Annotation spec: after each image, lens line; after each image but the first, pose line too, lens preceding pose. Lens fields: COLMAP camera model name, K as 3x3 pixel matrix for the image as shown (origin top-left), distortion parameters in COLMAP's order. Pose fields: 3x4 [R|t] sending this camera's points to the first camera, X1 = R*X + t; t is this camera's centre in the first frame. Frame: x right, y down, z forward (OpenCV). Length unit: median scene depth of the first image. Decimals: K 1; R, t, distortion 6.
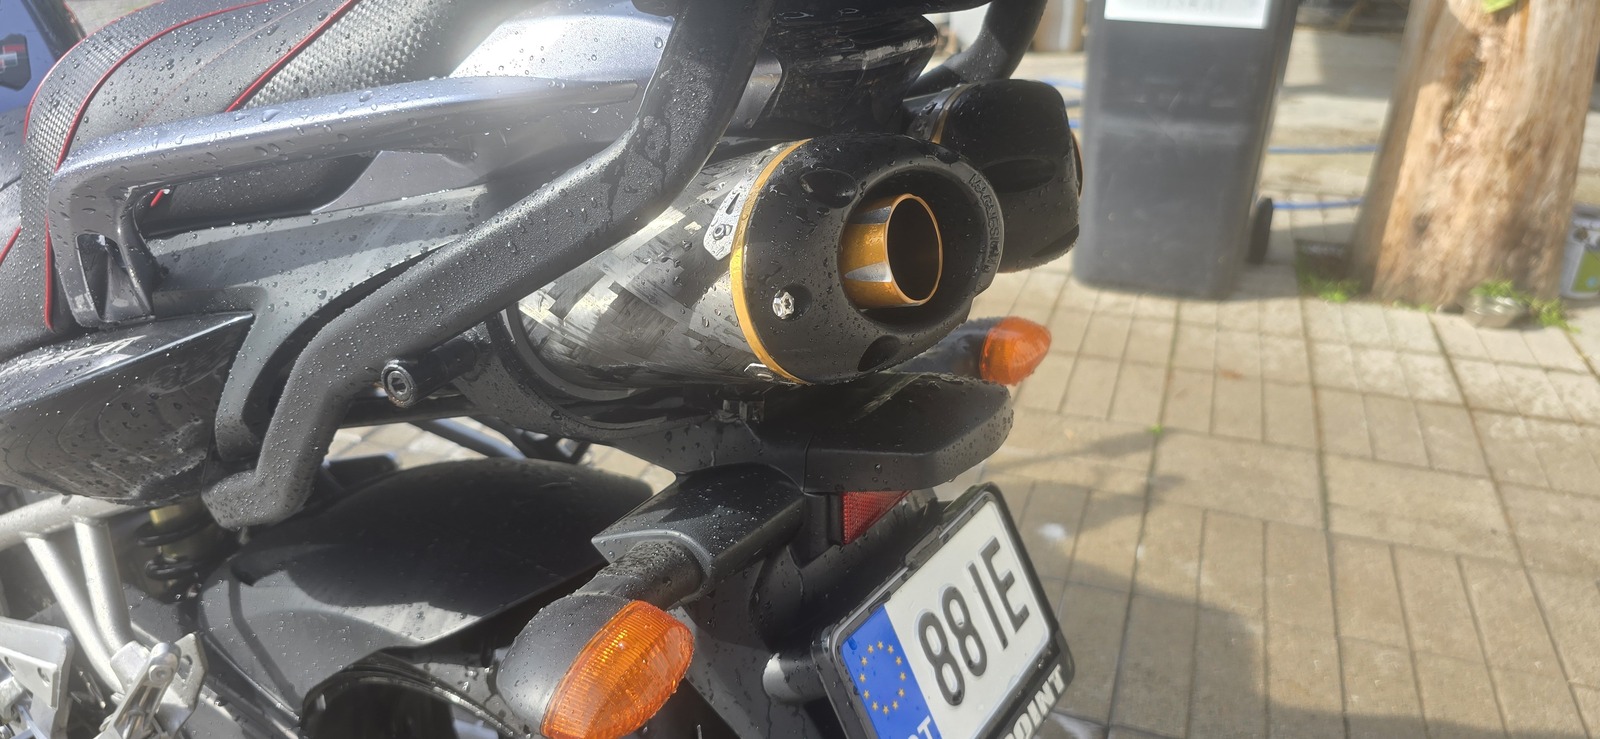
lens RADIAL K [[1060.8, 0, 800.0], [0, 1060.8, 369.5], [0, 0, 1]] dist [0.074210, -0.063454]
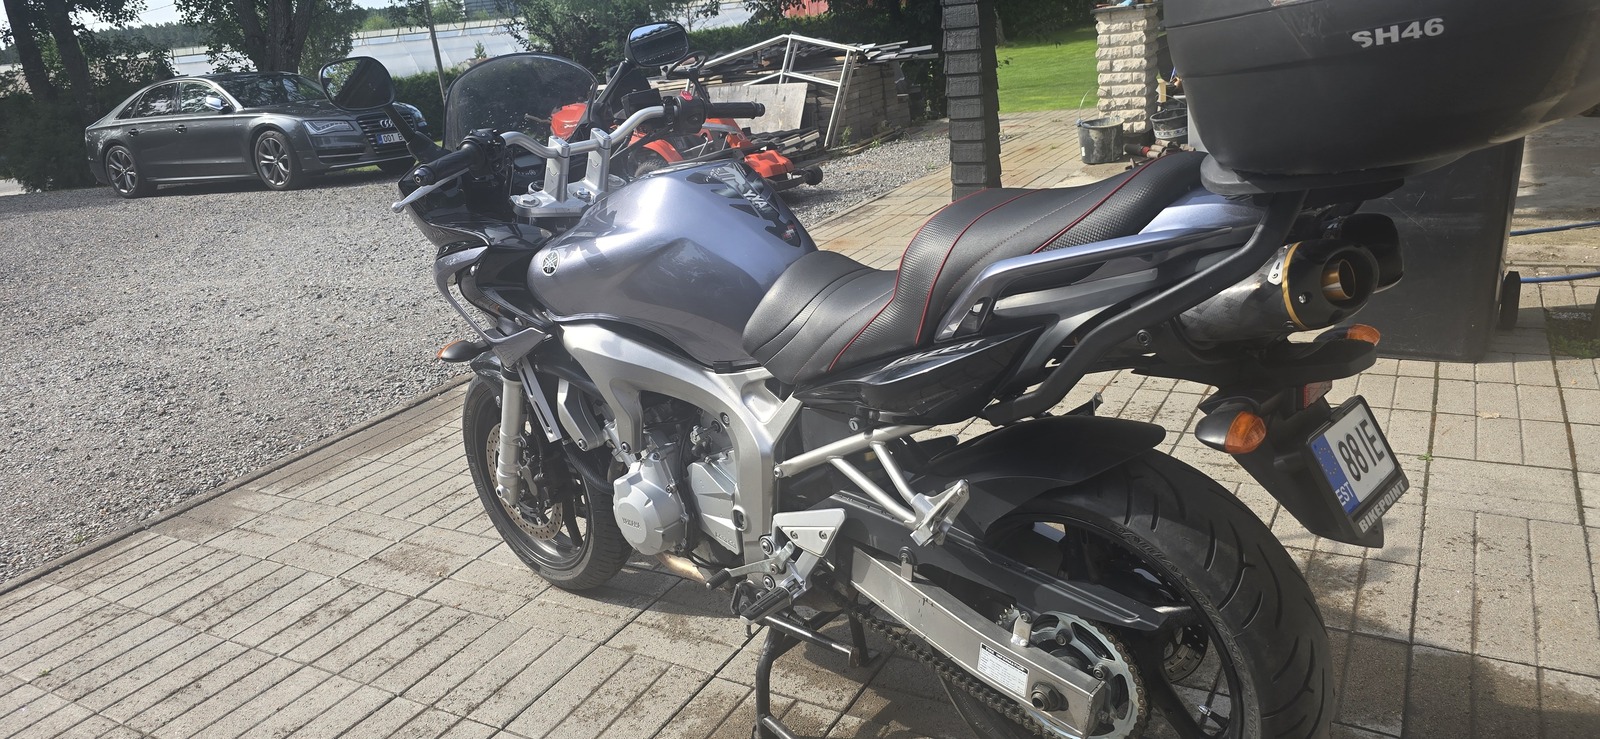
lens RADIAL K [[1060.8, 0, 800.0], [0, 1060.8, 369.5], [0, 0, 1]] dist [0.074210, -0.063454]
pose [[0.982040, -0.038814, -0.184635, -0.515220], [0.019339, 0.994164, -0.106134, 0.258605], [0.187677, 0.100657, 0.977060, -1.311979]]
